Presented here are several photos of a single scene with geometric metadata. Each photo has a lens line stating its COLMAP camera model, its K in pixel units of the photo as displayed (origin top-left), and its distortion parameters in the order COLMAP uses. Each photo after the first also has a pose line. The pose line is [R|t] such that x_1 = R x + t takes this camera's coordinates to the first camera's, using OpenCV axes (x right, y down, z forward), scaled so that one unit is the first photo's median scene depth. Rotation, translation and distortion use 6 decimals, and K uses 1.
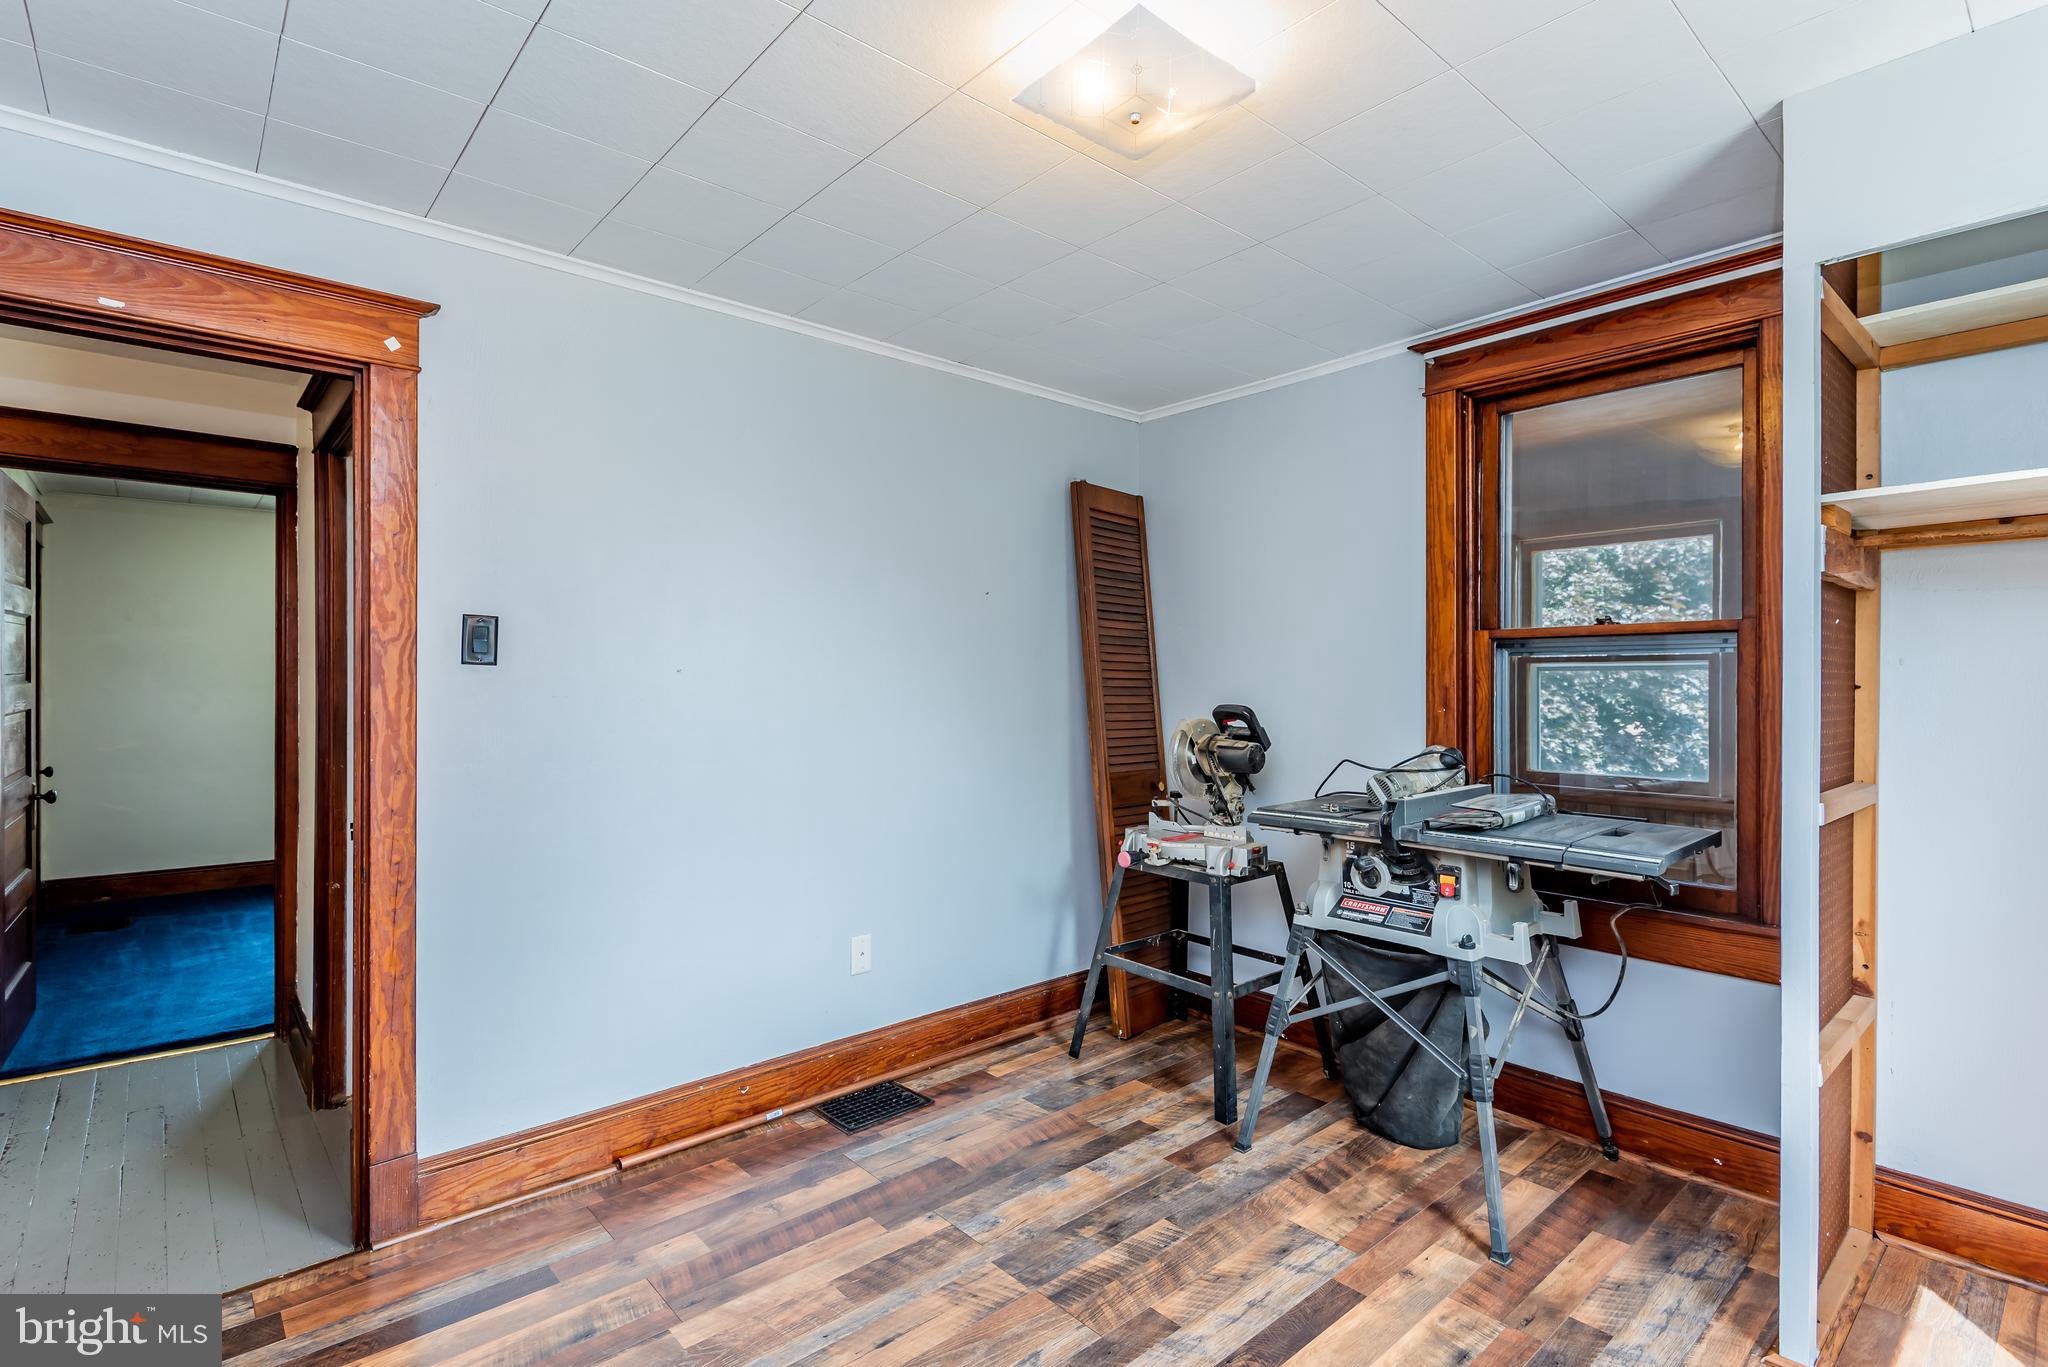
lens RADIAL K [[954.4, 0, 1018.8], [0, 954.4, 685.4], [0, 0, 1]] dist [0.015356, -0.006154]
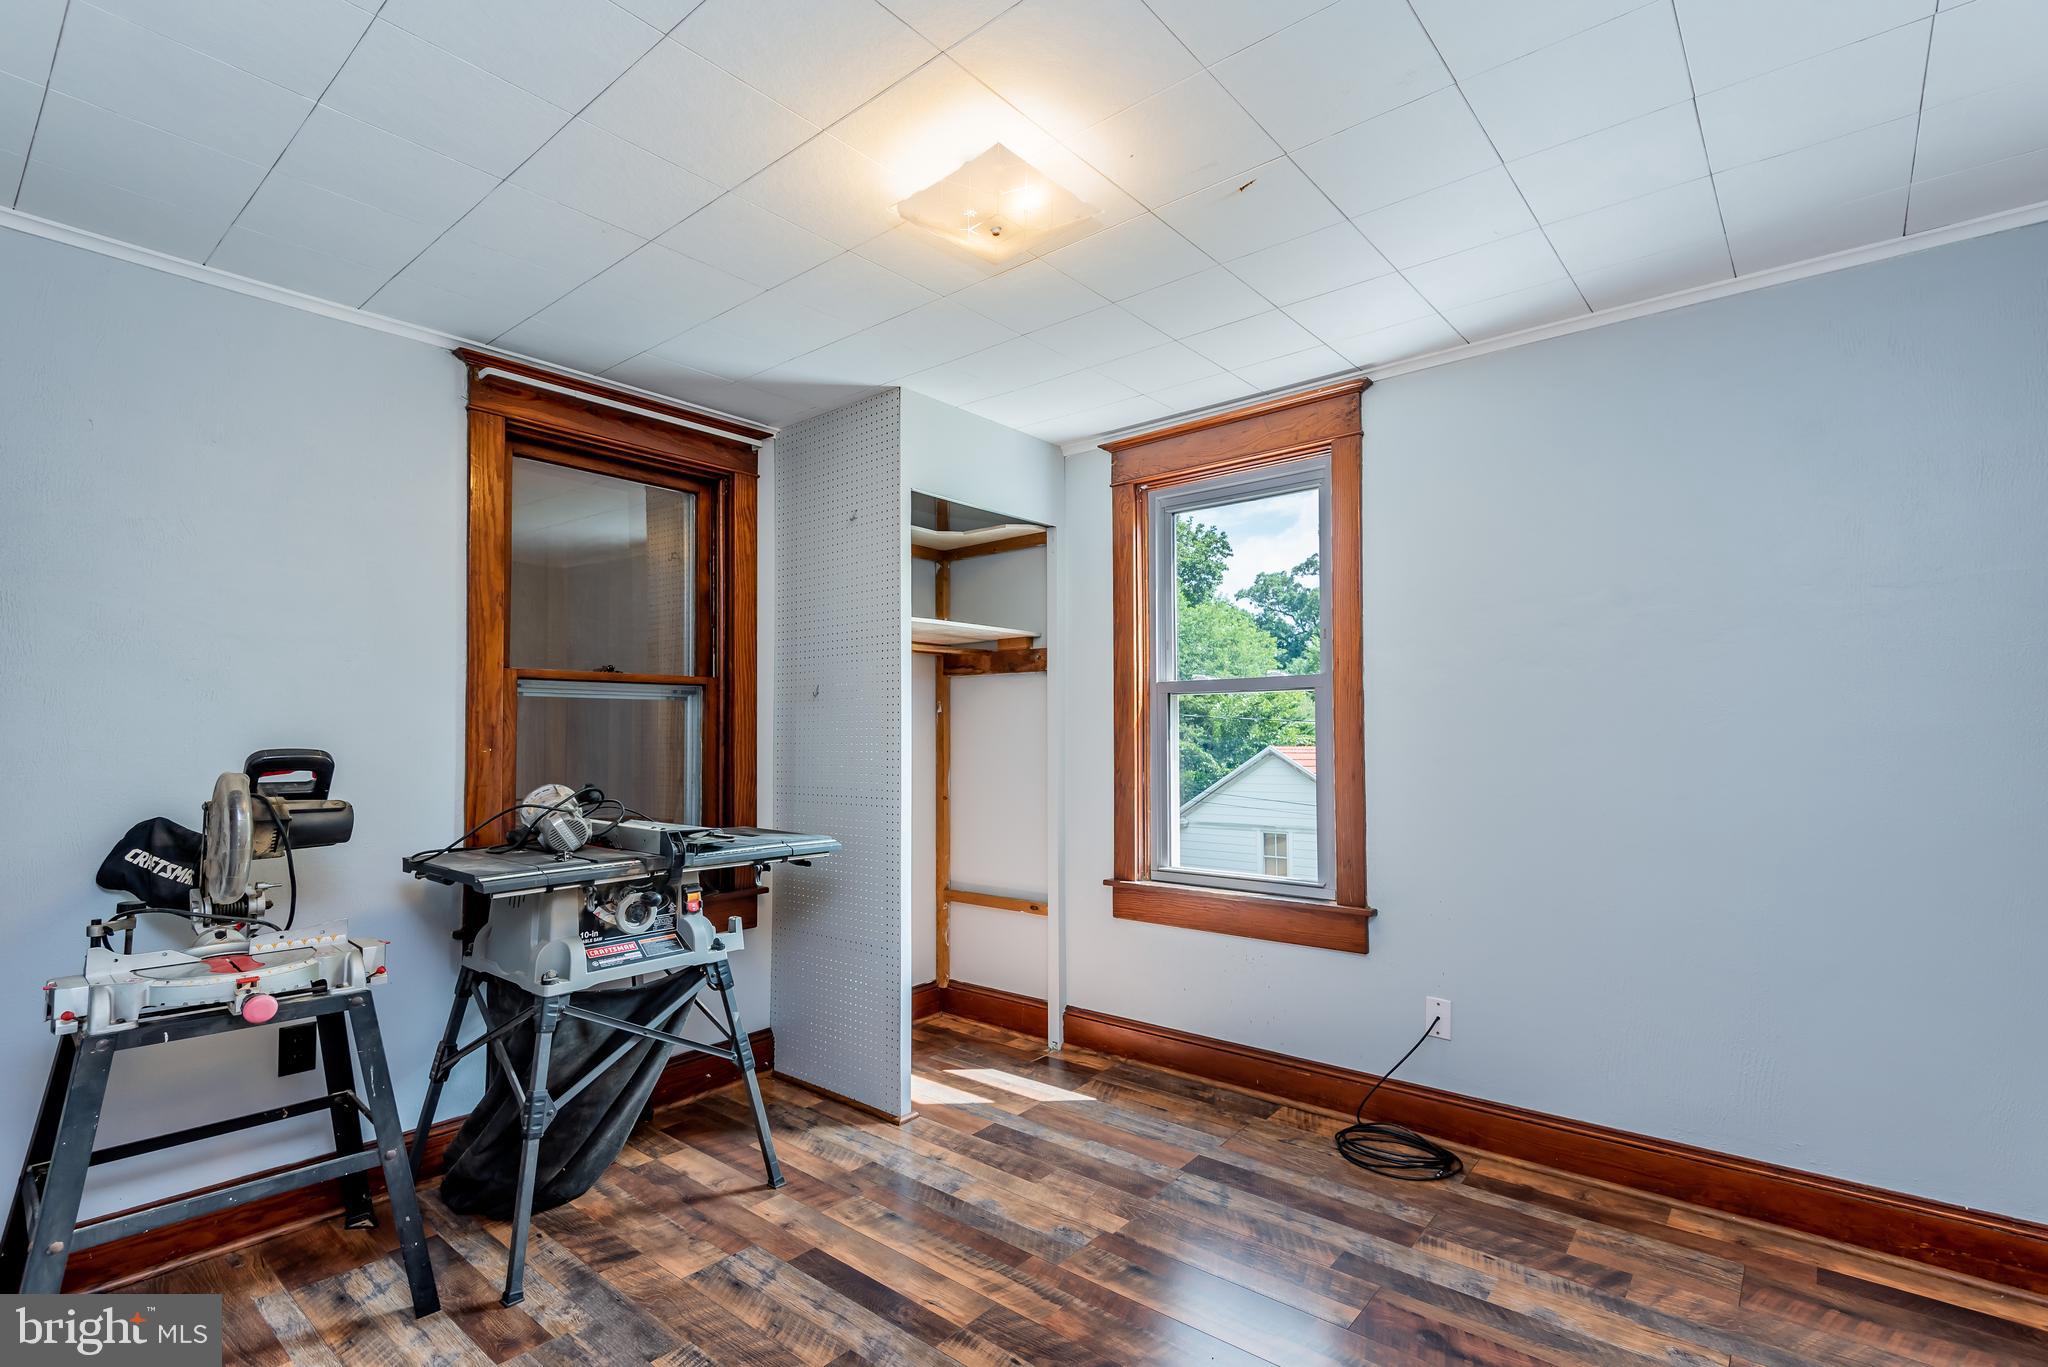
lens RADIAL K [[954.4, 0, 1027.5], [0, 954.4, 702.0], [0, 0, 1]] dist [0.015356, -0.006154]
pose [[-0.136986, 0.030997, 0.990088, -0.686454], [0.002809, 0.999518, -0.030903, 0.011501], [-0.990569, -0.001452, -0.137007, 0.739713]]
